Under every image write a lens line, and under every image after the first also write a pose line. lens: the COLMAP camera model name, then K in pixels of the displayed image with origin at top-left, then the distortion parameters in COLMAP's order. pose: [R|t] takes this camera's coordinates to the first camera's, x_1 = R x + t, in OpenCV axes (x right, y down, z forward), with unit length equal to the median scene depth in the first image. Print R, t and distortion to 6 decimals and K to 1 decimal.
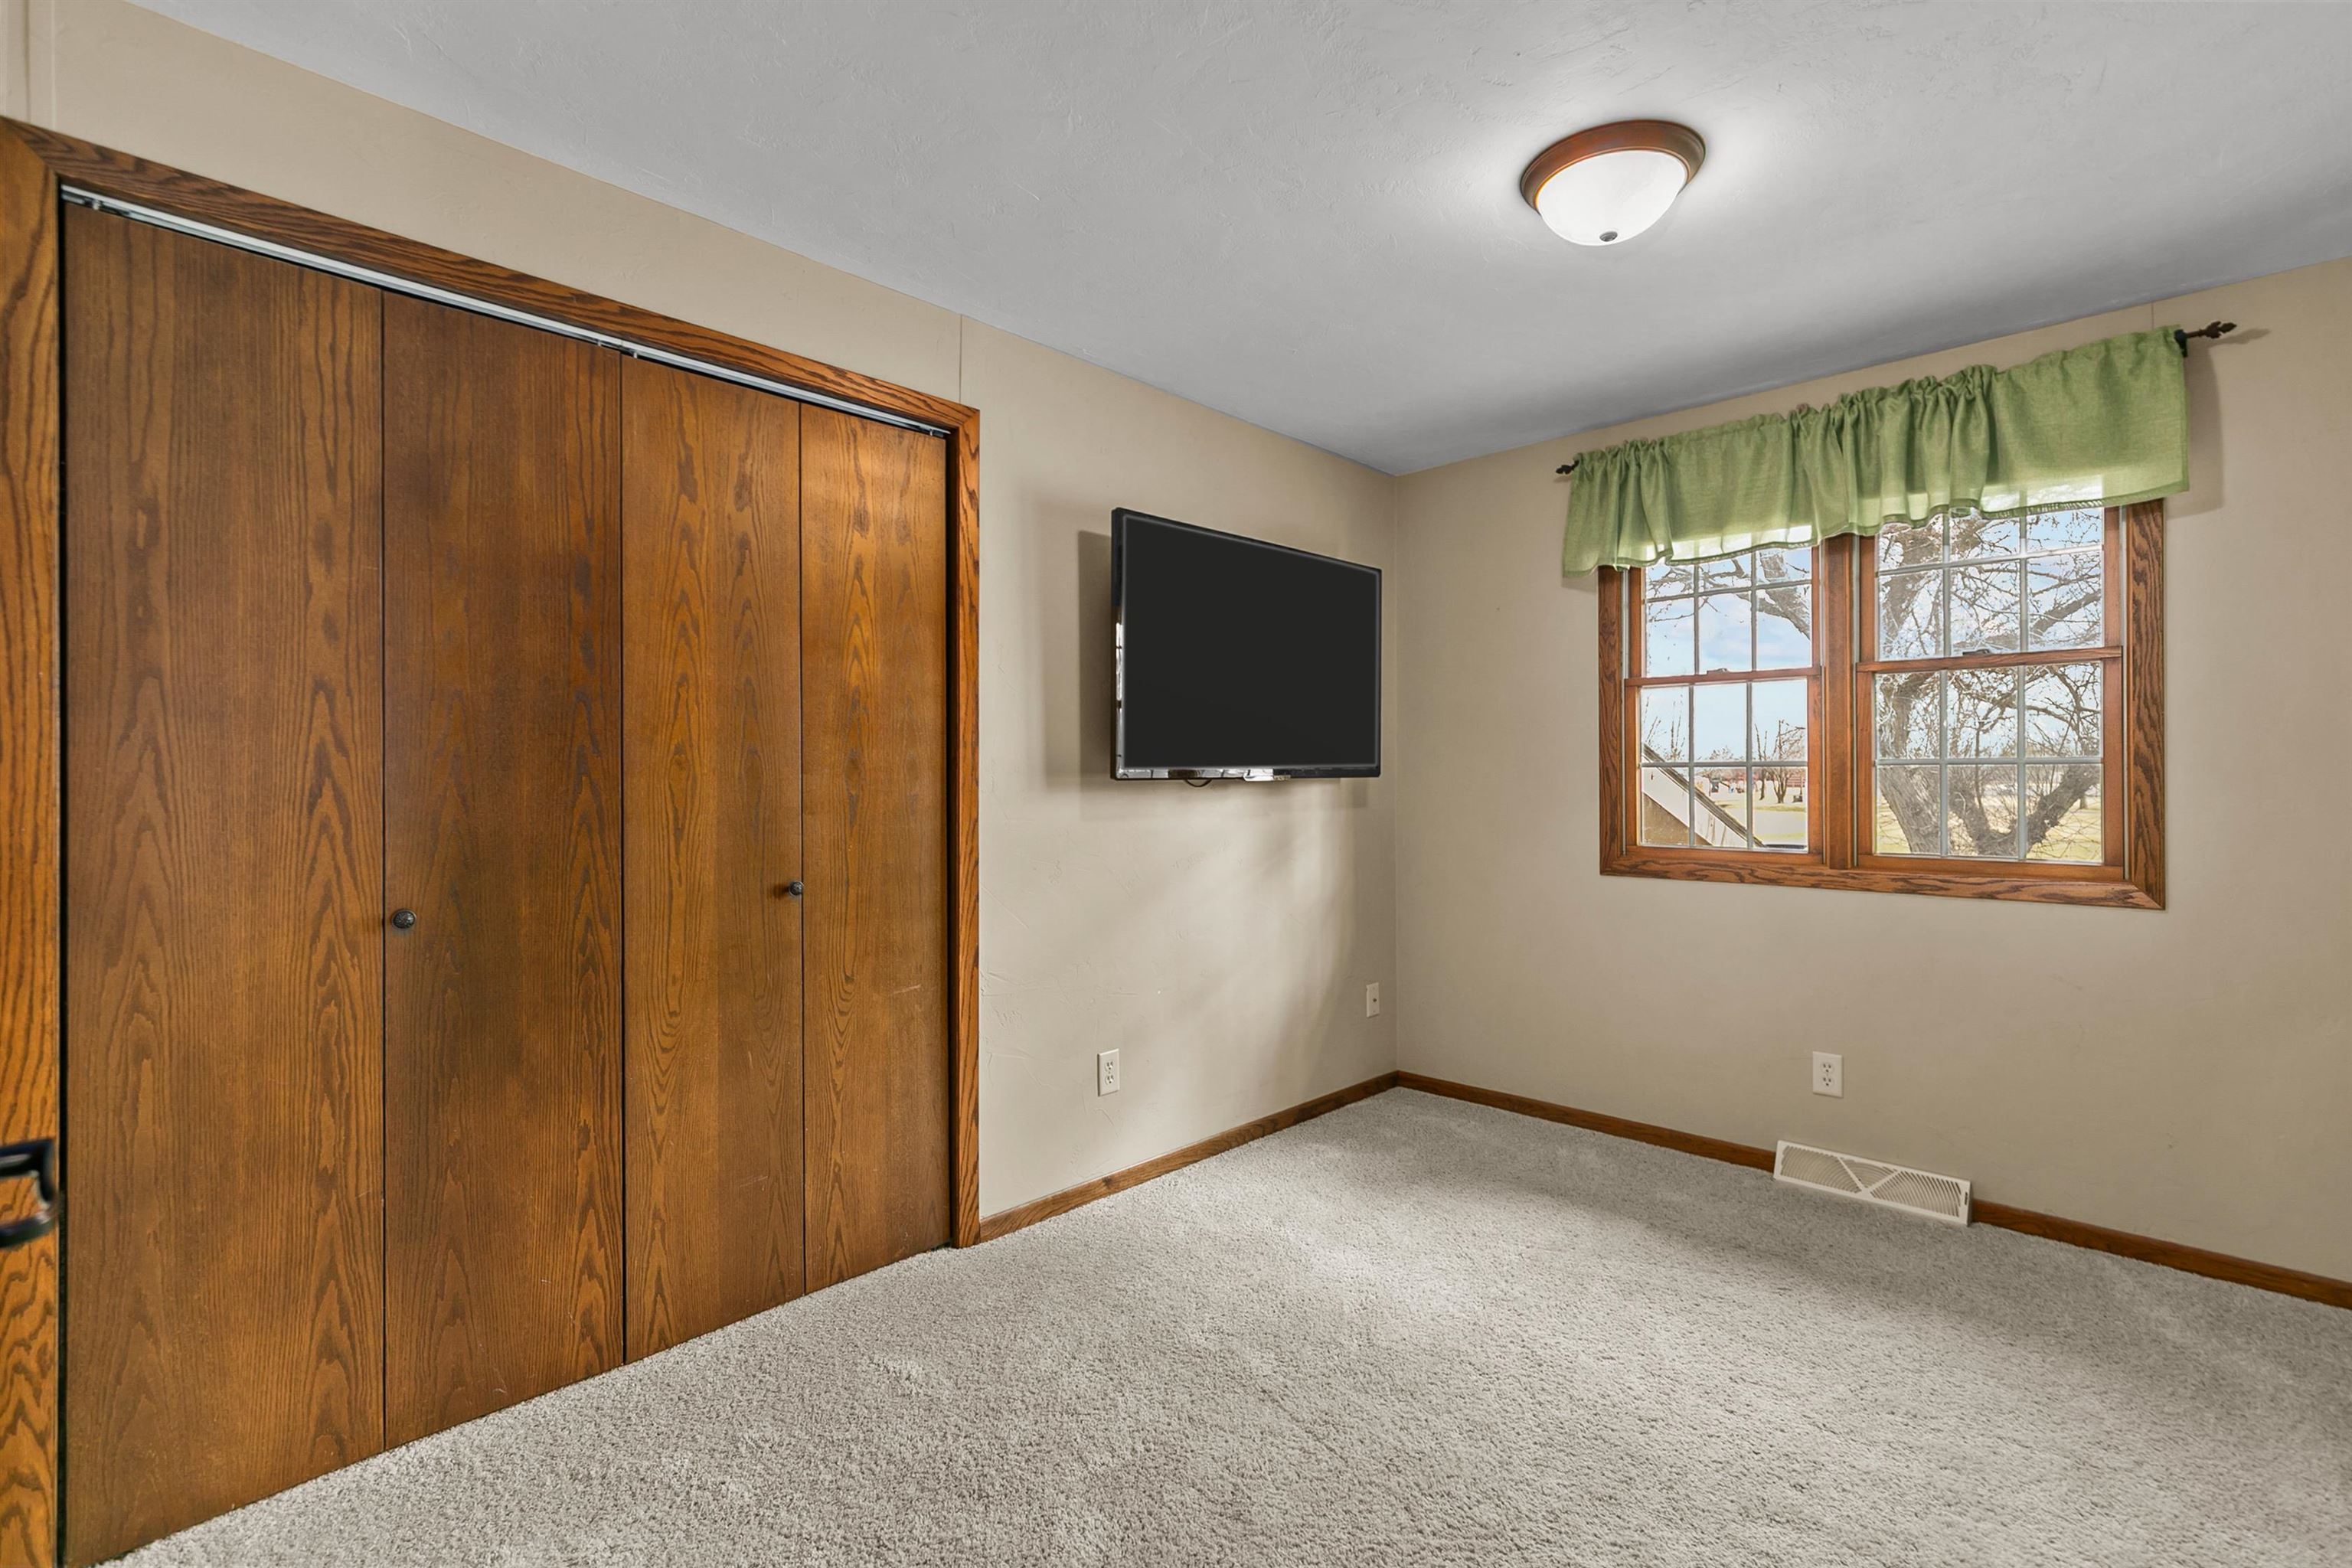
lens RADIAL K [[1070.2, 0, 1191.7], [0, 1070.2, 762.2], [0, 0, 1]] dist [0.011440, 0.000028]
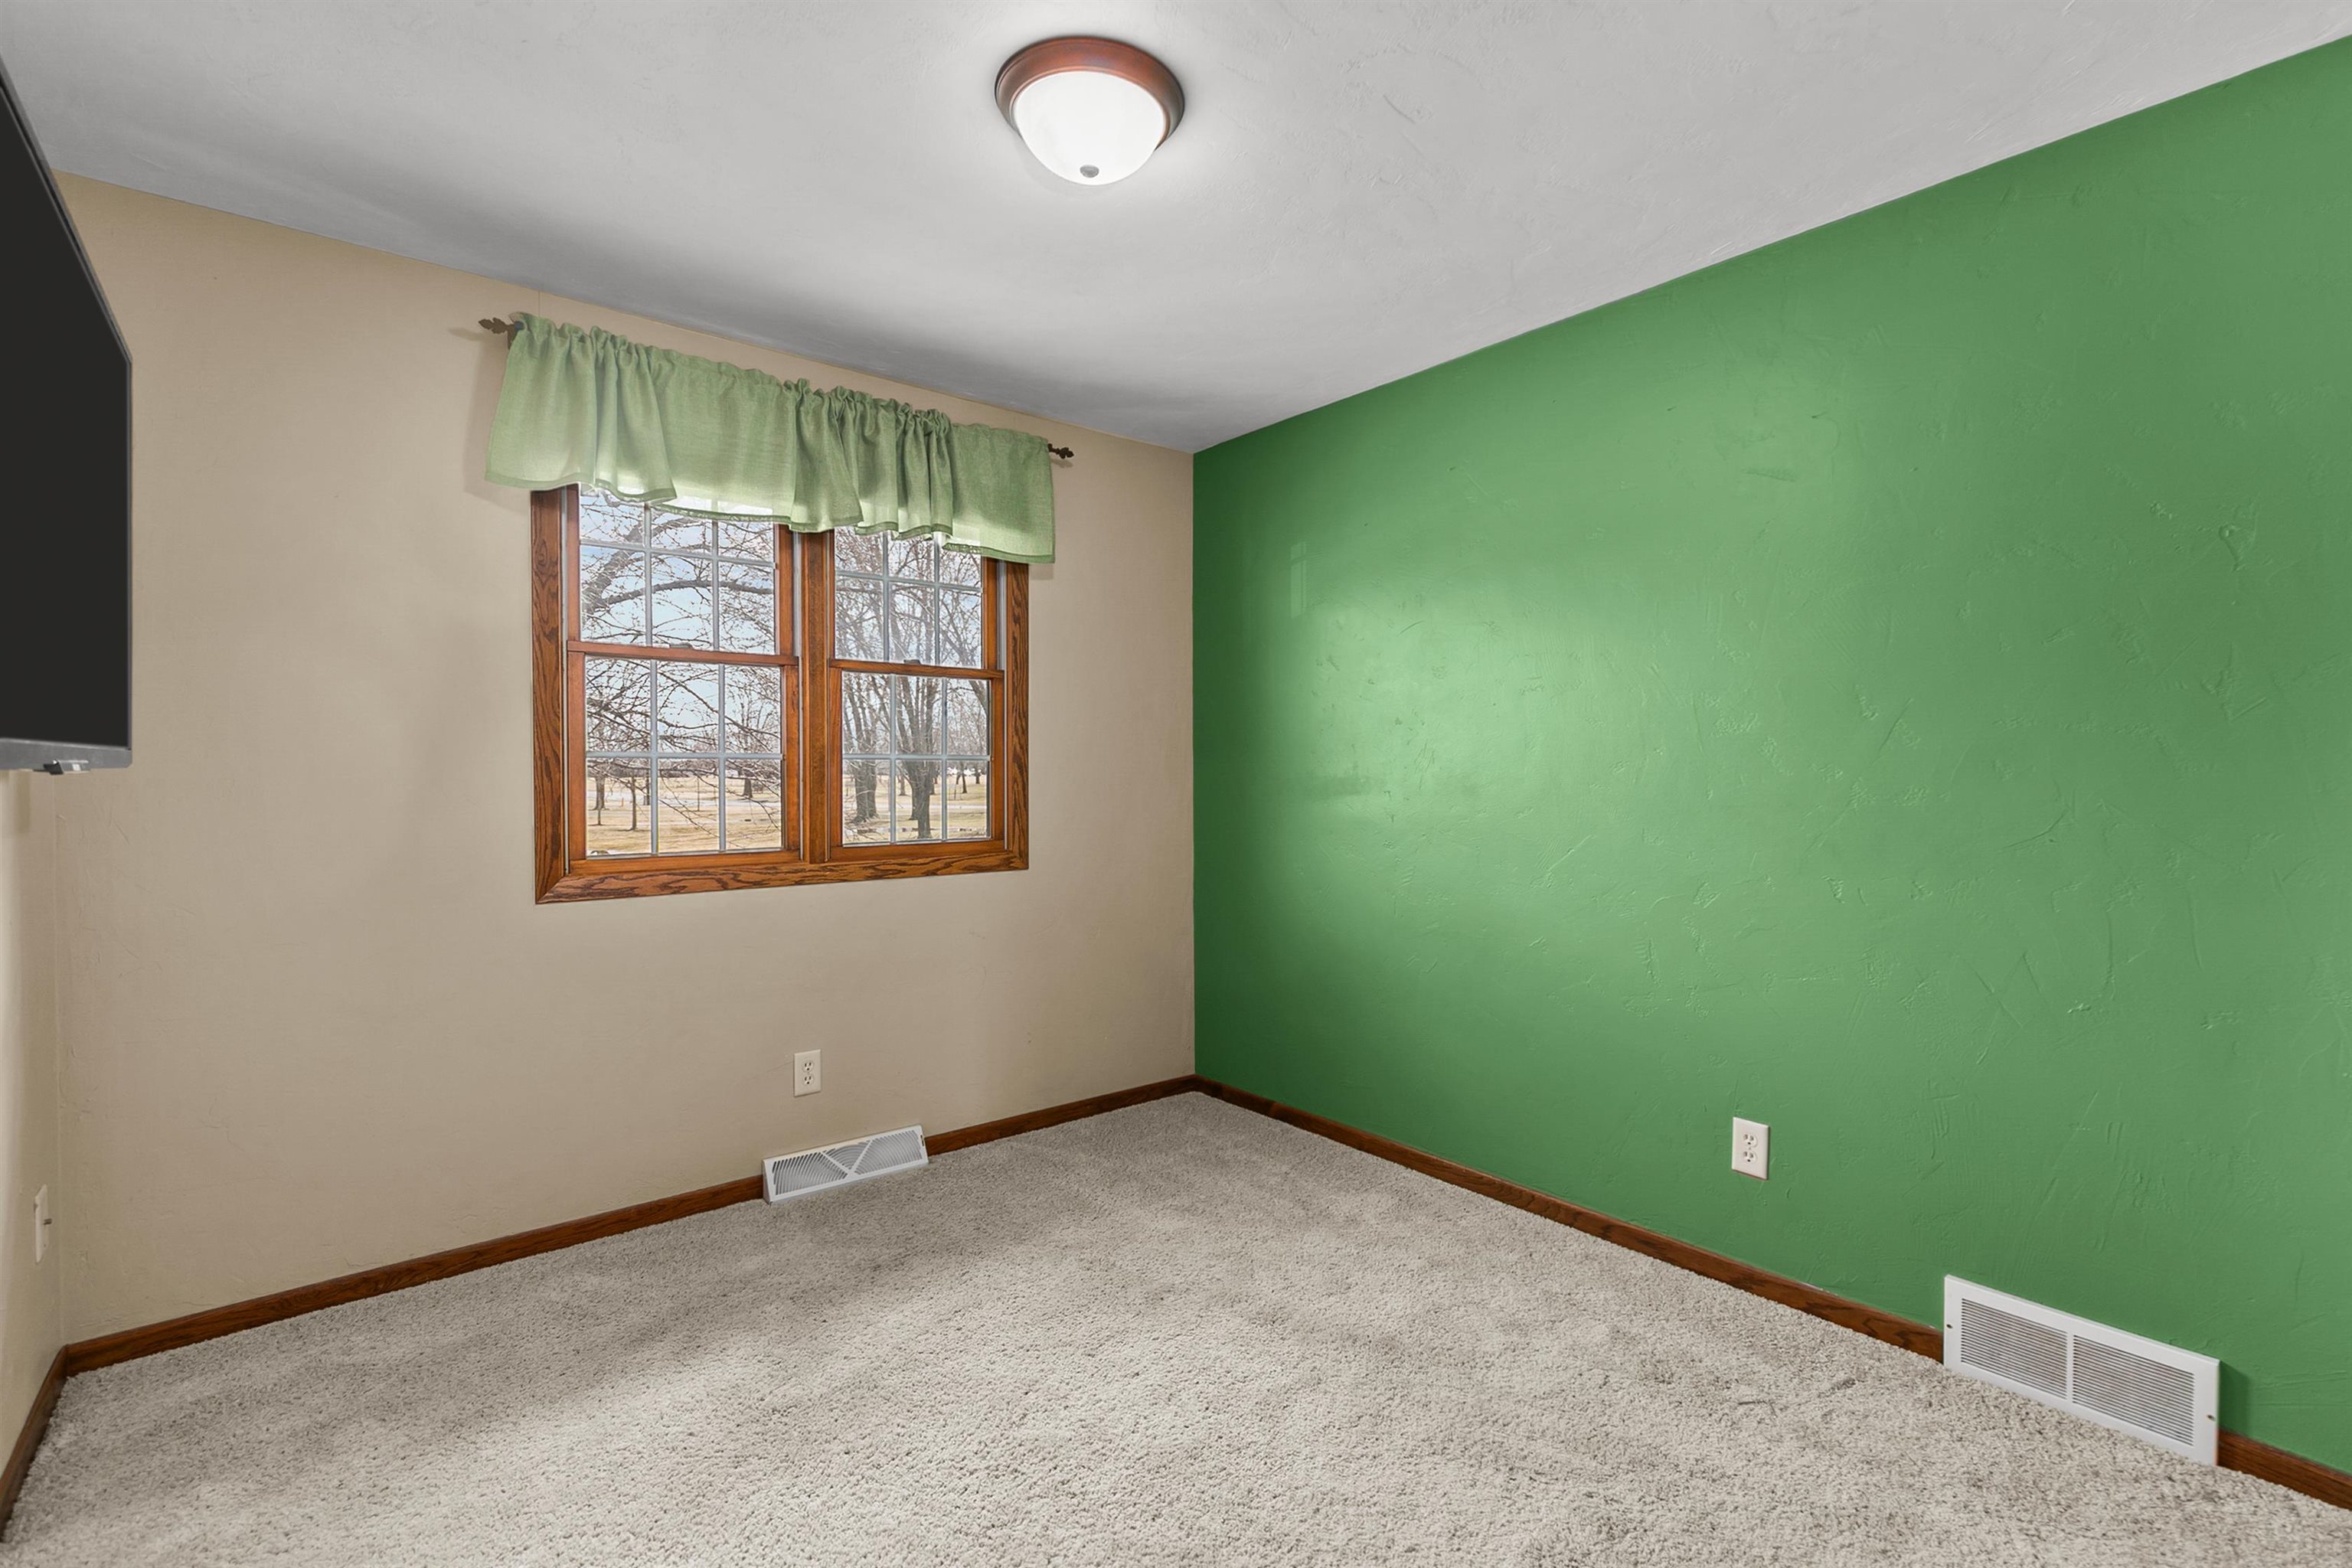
lens RADIAL K [[1071.5, 0, 1183.6], [0, 1071.5, 781.7], [0, 0, 1]] dist [0.014844, 0.000324]
pose [[0.114811, -0.009248, 0.993344, -0.357128], [-0.015651, 0.999816, 0.011117, 0.008025], [-0.993264, -0.016823, 0.114645, 0.572671]]
